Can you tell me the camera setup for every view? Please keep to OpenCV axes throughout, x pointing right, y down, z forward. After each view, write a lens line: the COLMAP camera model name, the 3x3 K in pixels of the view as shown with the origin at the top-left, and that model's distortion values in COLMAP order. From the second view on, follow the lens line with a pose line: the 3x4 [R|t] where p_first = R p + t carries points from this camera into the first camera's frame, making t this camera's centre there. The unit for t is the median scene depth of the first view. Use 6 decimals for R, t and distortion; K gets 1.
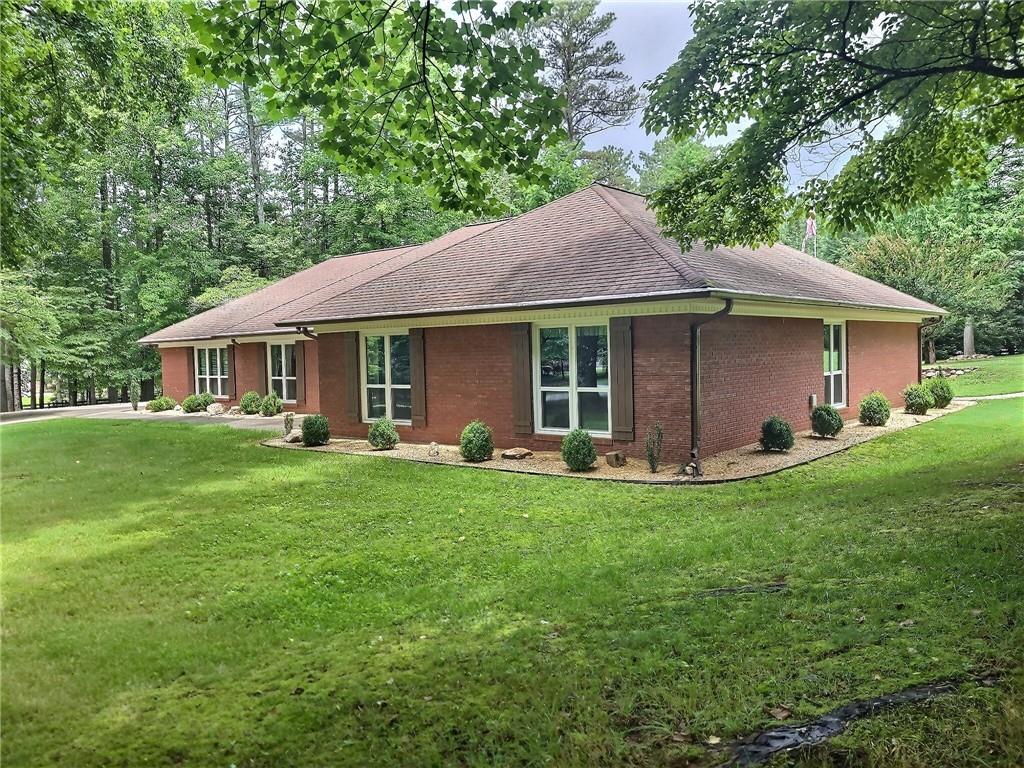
lens RADIAL K [[794.6, 0, 512.0], [0, 794.6, 384.0], [0, 0, 1]] dist [0.045948, -0.007345]
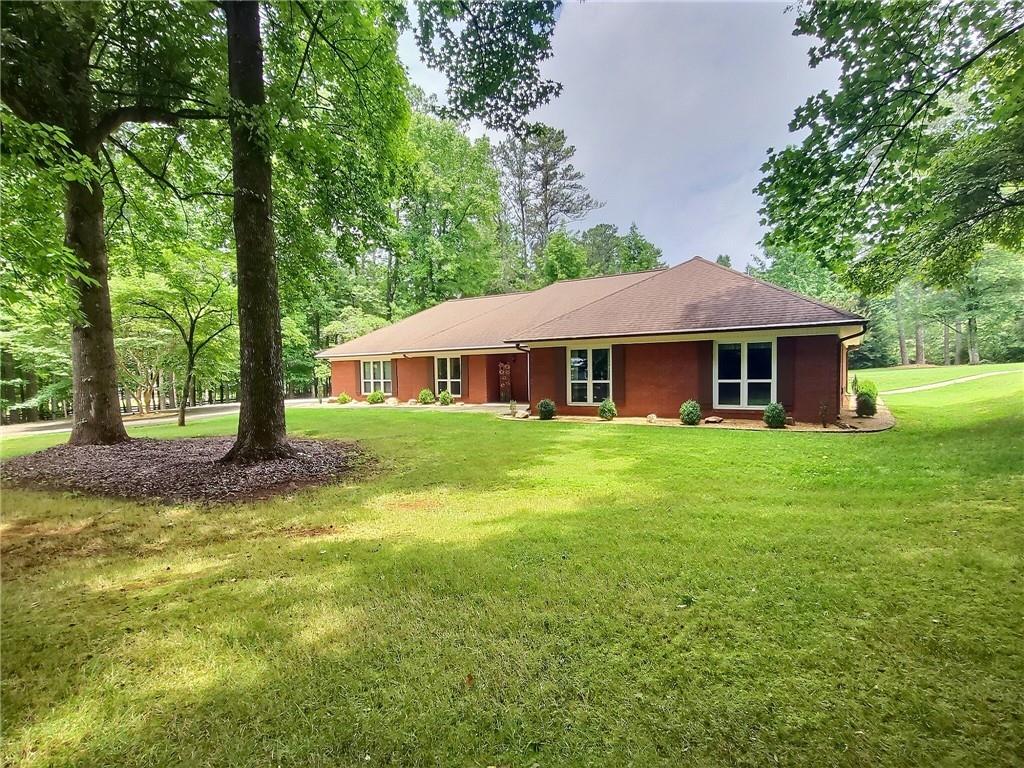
lens RADIAL K [[538.0, 0, 509.7], [0, 538.0, 404.2], [0, 0, 1]] dist [-0.009551, 0.000277]
pose [[0.990596, -0.005665, 0.136704, -0.310587], [0.002768, 0.999768, 0.021374, 0.016531], [-0.136794, -0.020795, 0.990381, -0.017383]]
